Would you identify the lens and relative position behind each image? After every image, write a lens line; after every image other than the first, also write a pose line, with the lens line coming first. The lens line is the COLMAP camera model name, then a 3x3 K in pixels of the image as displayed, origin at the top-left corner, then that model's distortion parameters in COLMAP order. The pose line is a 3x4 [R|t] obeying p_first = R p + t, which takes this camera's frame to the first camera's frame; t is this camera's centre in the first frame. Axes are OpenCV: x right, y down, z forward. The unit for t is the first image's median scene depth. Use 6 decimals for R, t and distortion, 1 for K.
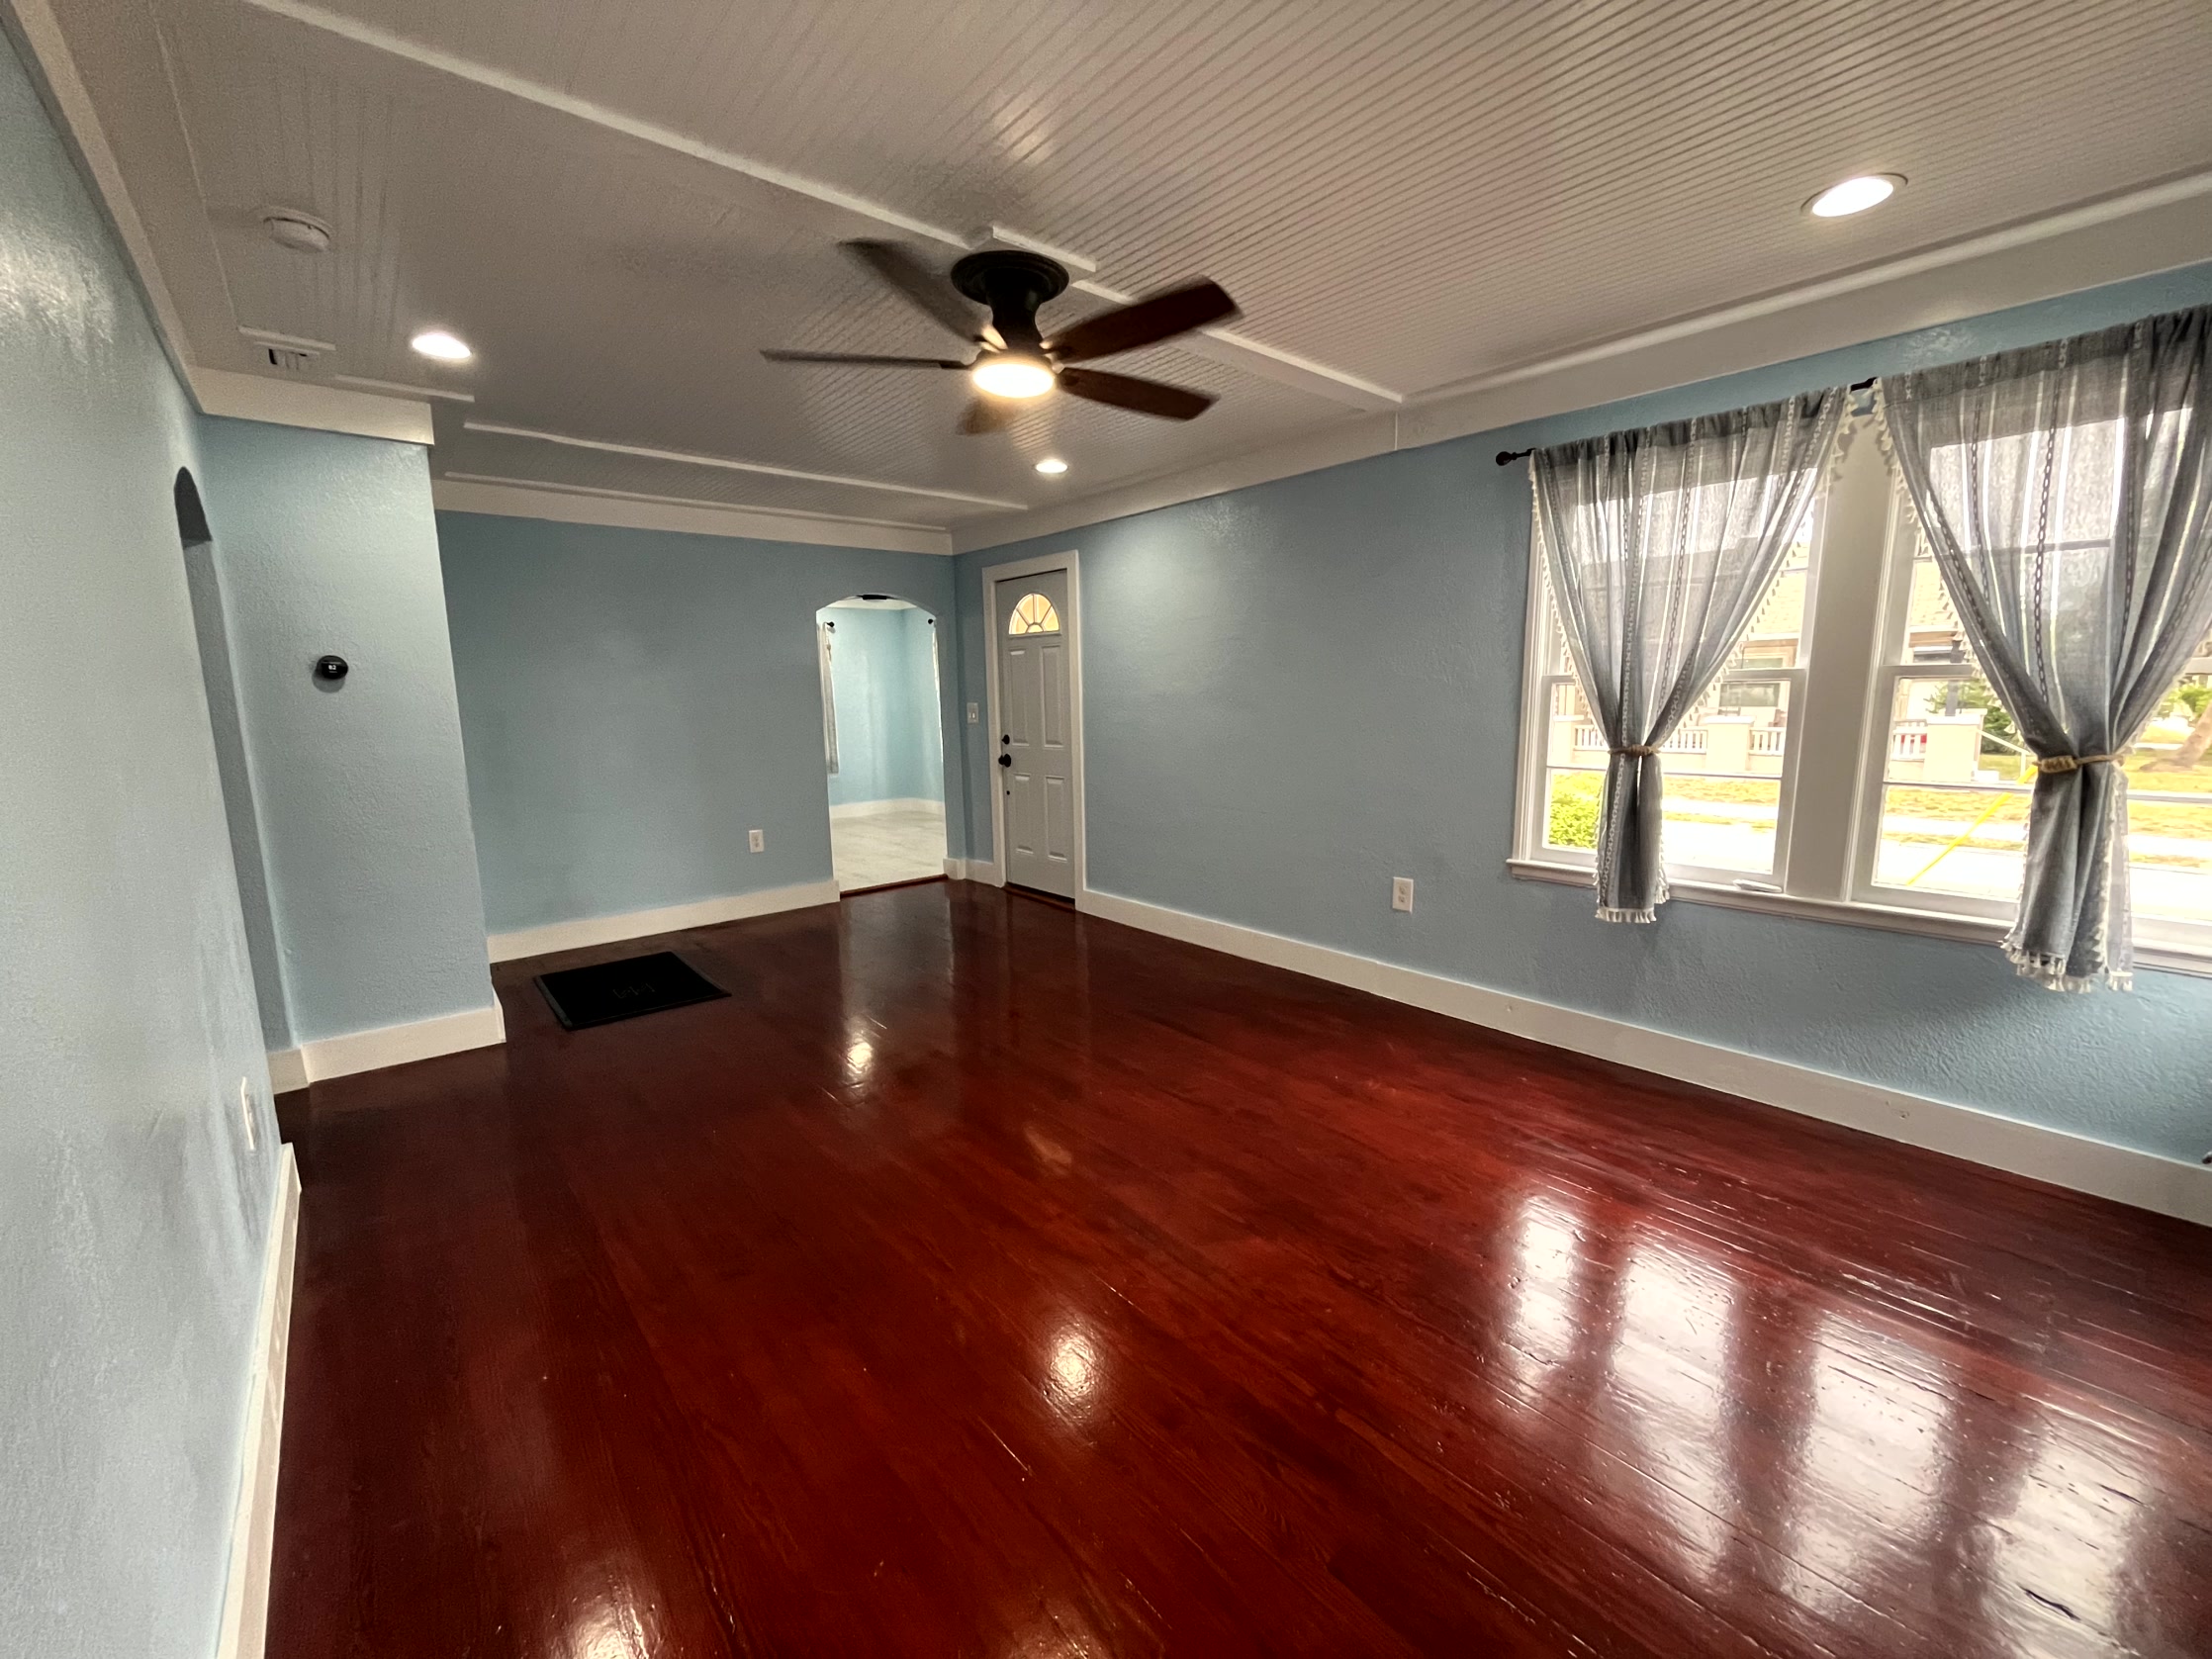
lens RADIAL K [[890.1, 0, 1096.0], [0, 890.1, 830.2], [0, 0, 1]] dist [-0.002850, -0.000510]
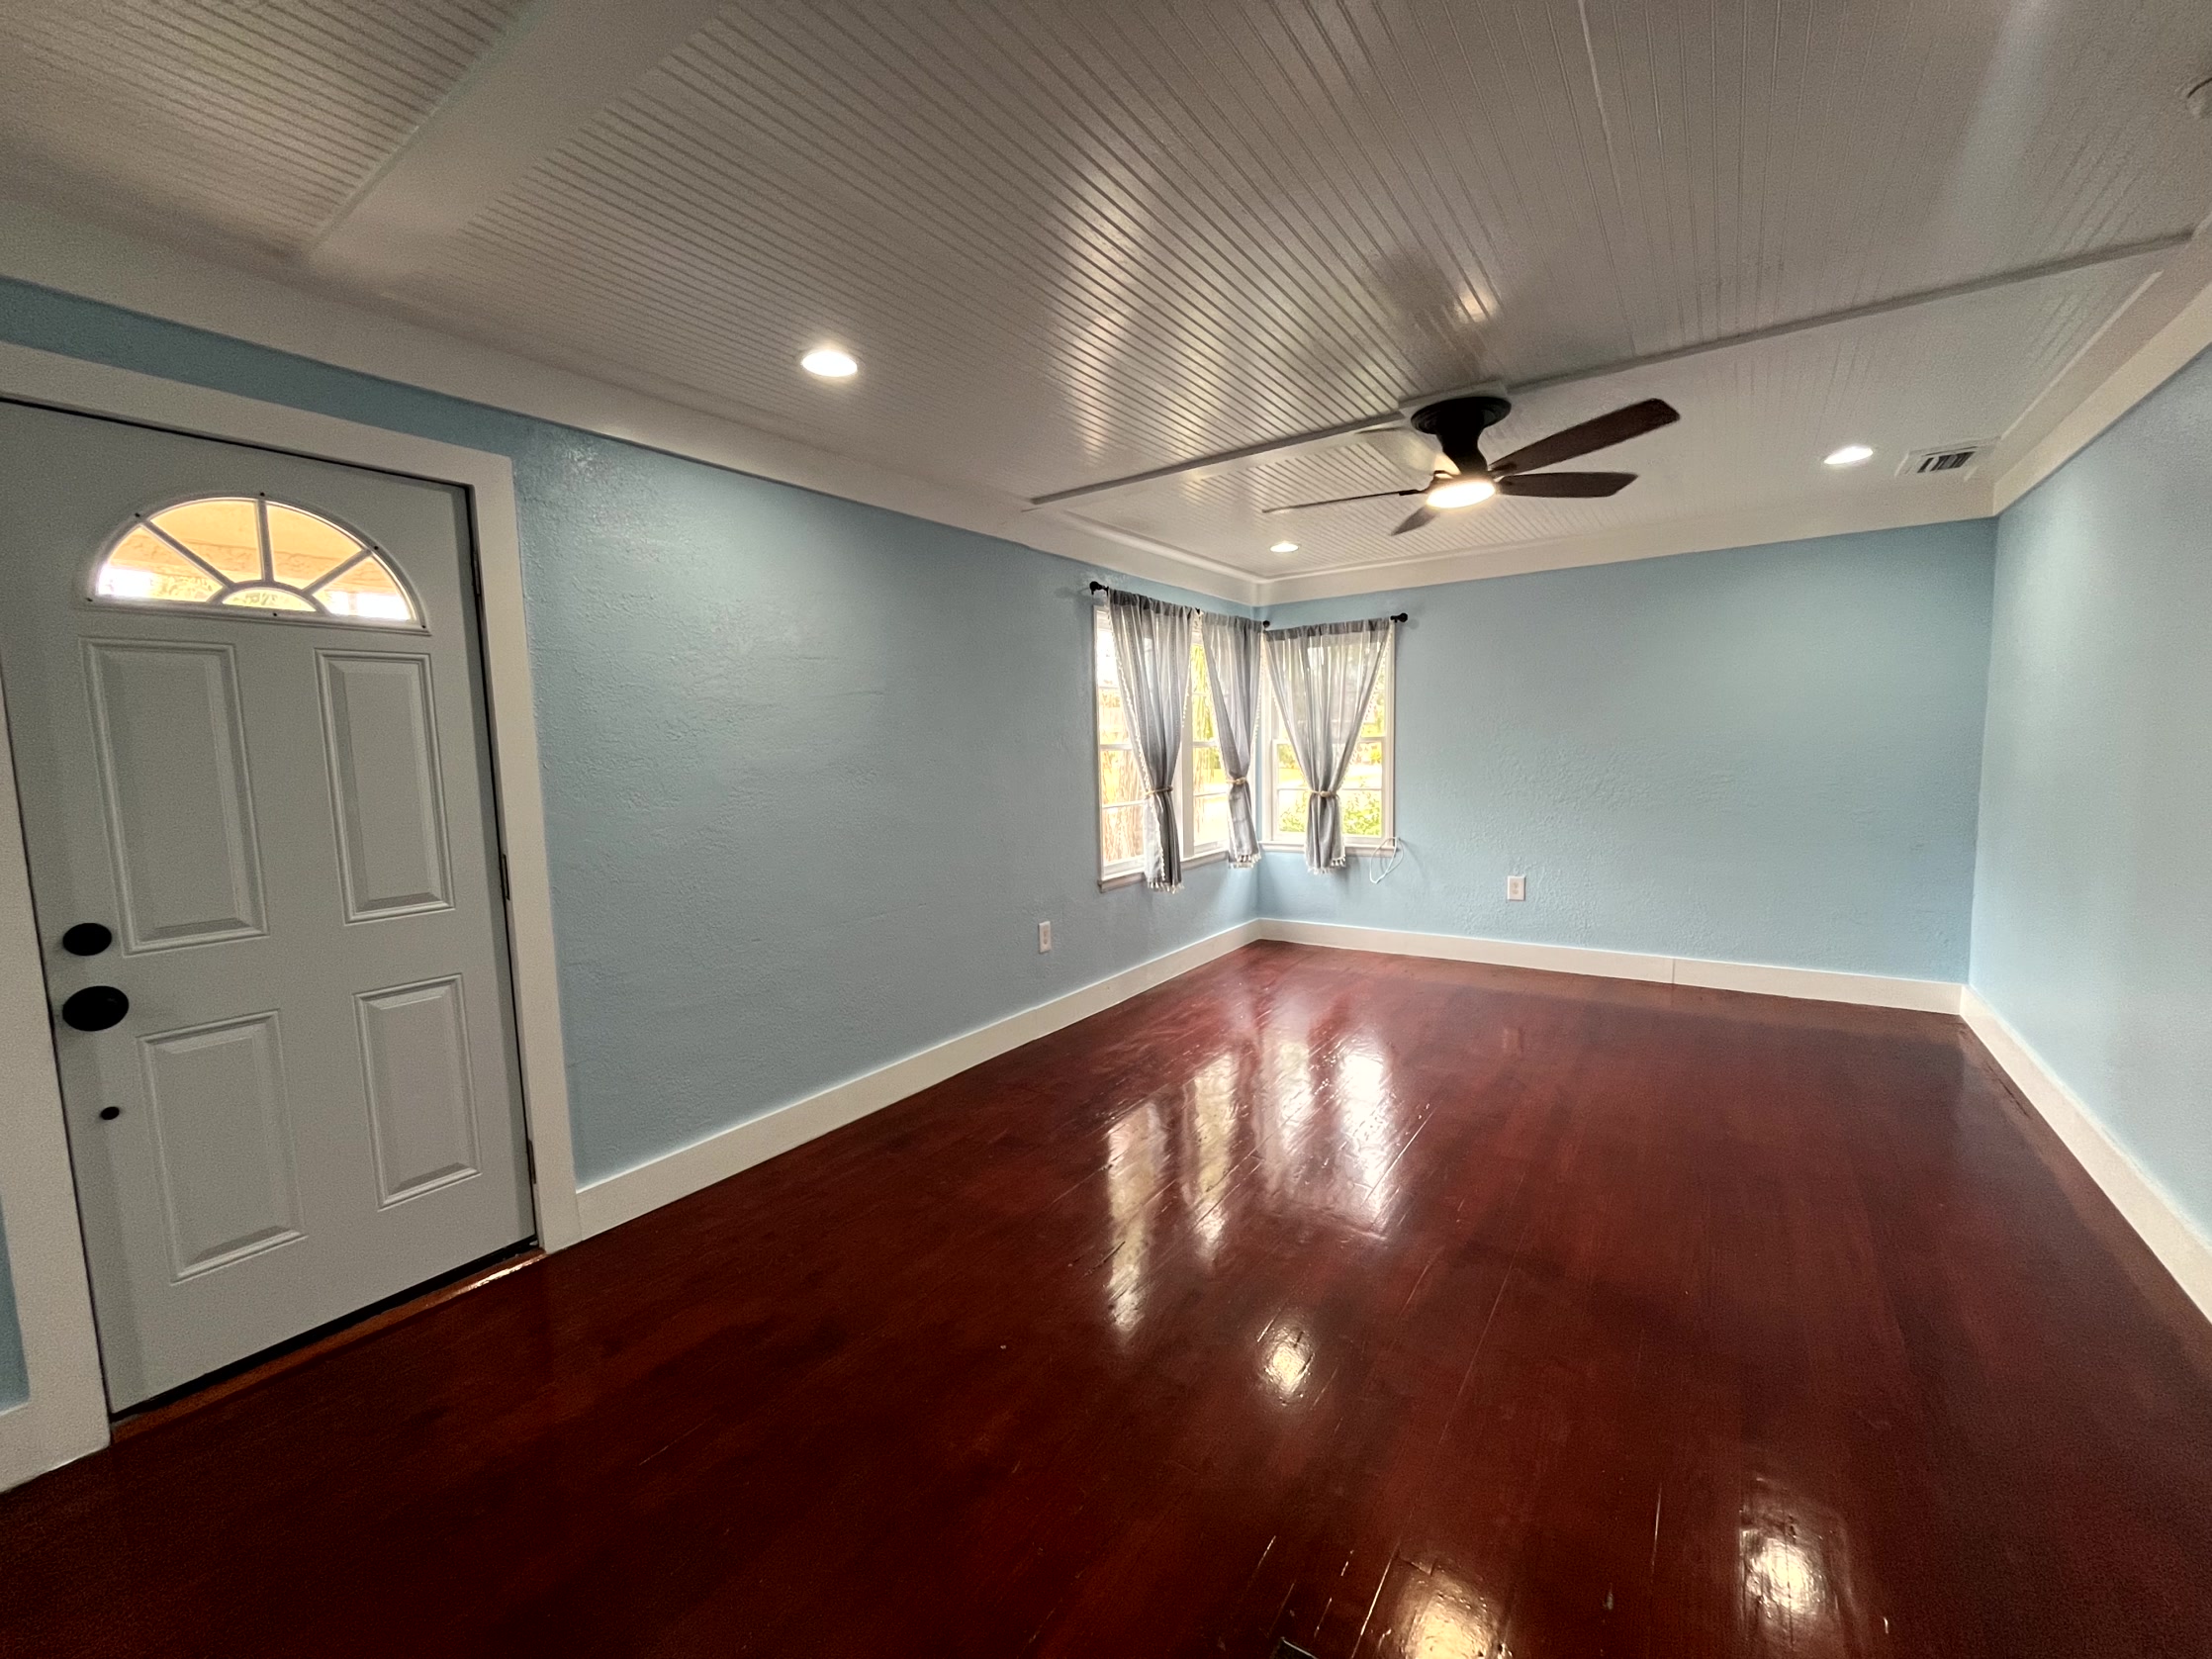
lens RADIAL K [[890.1, 0, 1107.2], [0, 890.1, 834.8], [0, 0, 1]] dist [-0.002850, -0.000510]
pose [[-0.257890, -0.068883, 0.963716, -0.825100], [0.182697, 0.975984, 0.118650, -0.189883], [-0.948744, 0.206667, -0.239111, 1.287940]]
